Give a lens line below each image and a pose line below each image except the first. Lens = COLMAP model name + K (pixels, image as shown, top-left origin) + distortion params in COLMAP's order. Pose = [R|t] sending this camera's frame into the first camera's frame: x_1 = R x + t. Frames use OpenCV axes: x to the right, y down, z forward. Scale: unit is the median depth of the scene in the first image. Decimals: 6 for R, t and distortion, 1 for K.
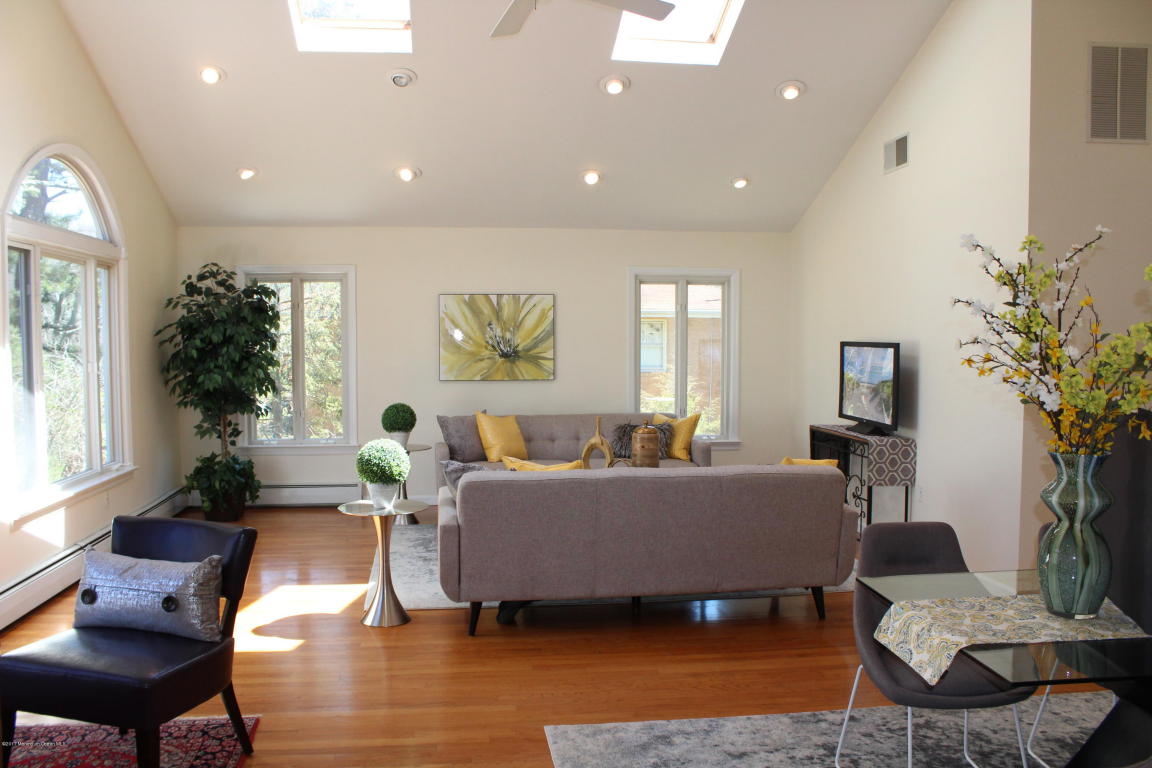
lens RADIAL K [[962.3, 0, 569.9], [0, 962.3, 392.2], [0, 0, 1]] dist [-0.176133, 0.177421]
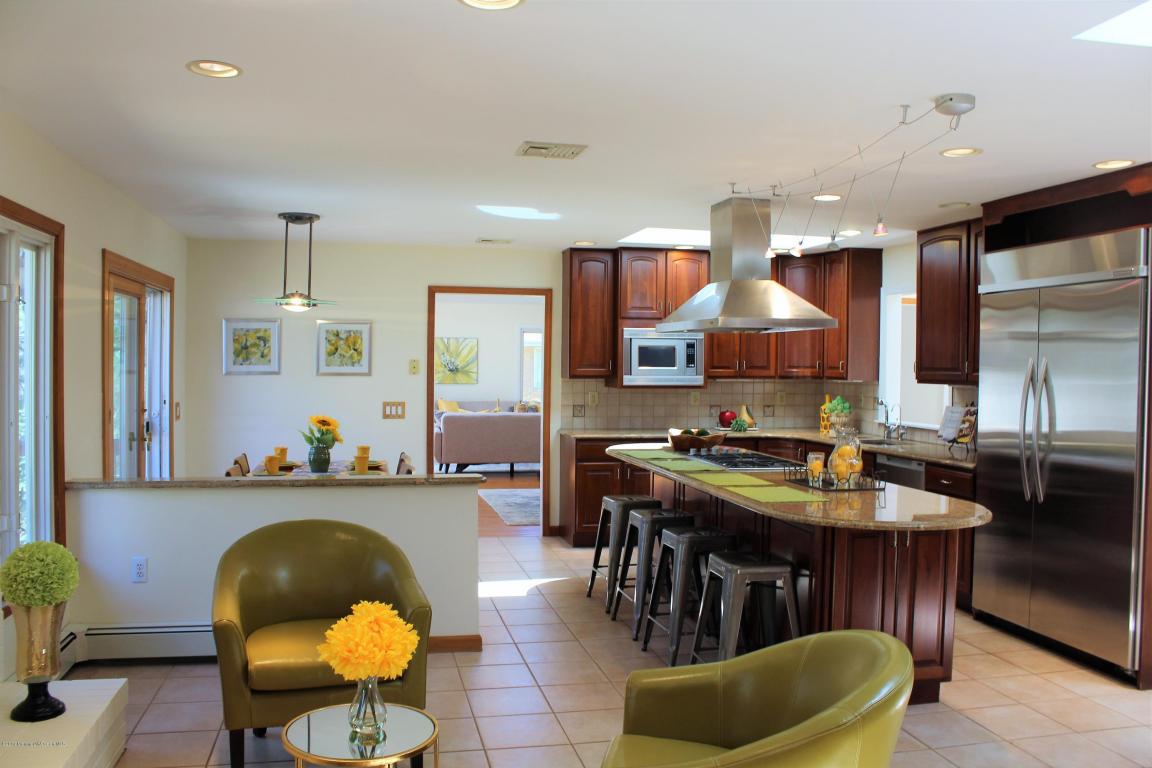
lens RADIAL K [[962.3, 0, 569.9], [0, 962.3, 392.2], [0, 0, 1]] dist [-0.176133, 0.177421]
pose [[0.996185, 0.008899, 0.086816, 0.002140], [-0.006748, 0.999664, -0.025039, 0.055333], [-0.087010, 0.024358, 0.995910, -0.987267]]
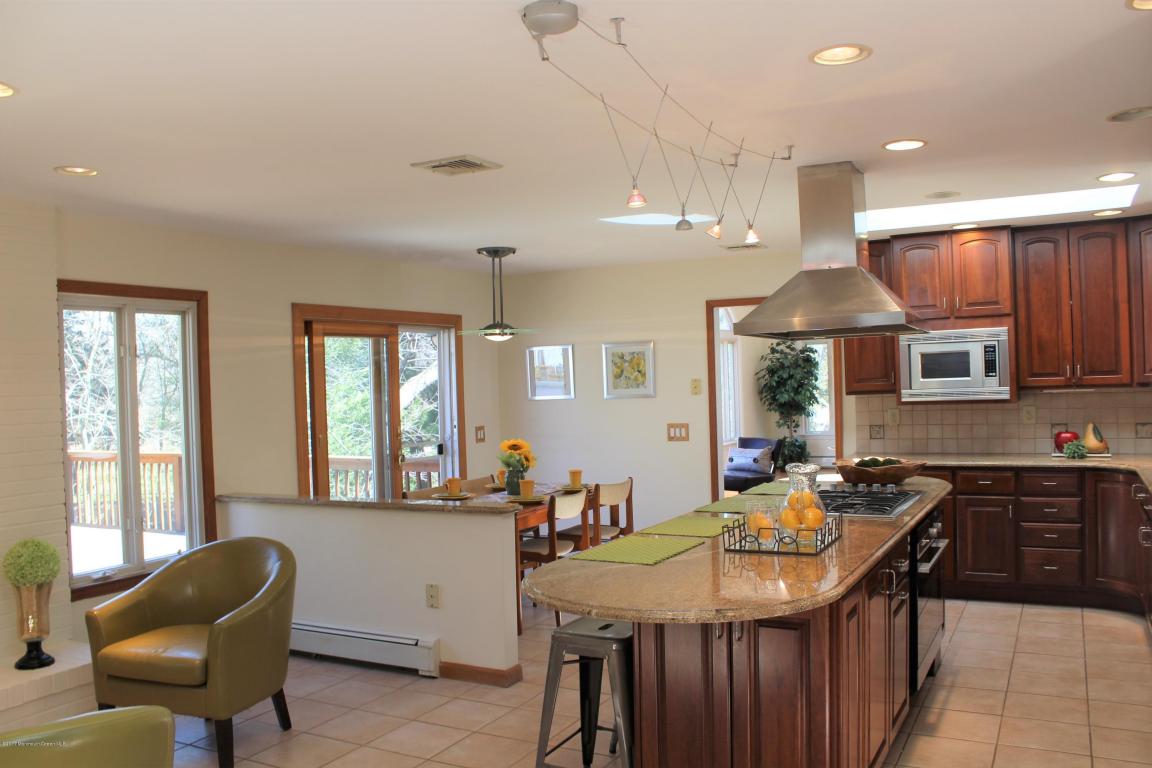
lens RADIAL K [[962.3, 0, 569.9], [0, 962.3, 392.2], [0, 0, 1]] dist [-0.176133, 0.177421]
pose [[0.814725, -0.018200, -0.579562, 0.386602], [-0.002209, 0.999403, -0.034490, 0.043365], [0.579843, 0.029381, 0.814198, -0.825831]]
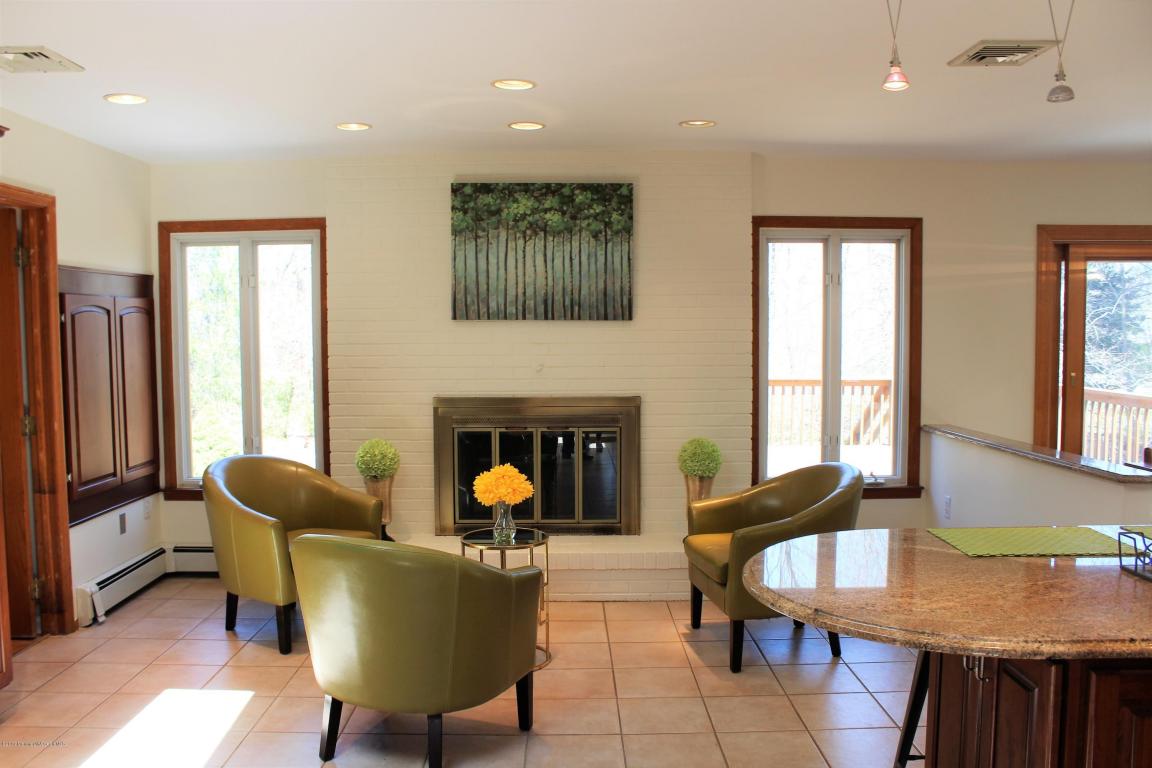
lens RADIAL K [[962.3, 0, 569.9], [0, 962.3, 392.2], [0, 0, 1]] dist [-0.176133, 0.177421]
pose [[-0.125641, 0.067702, -0.989763, 0.487960], [-0.050234, 0.995955, 0.074502, 0.033506], [0.990803, 0.059081, -0.121731, -0.572424]]
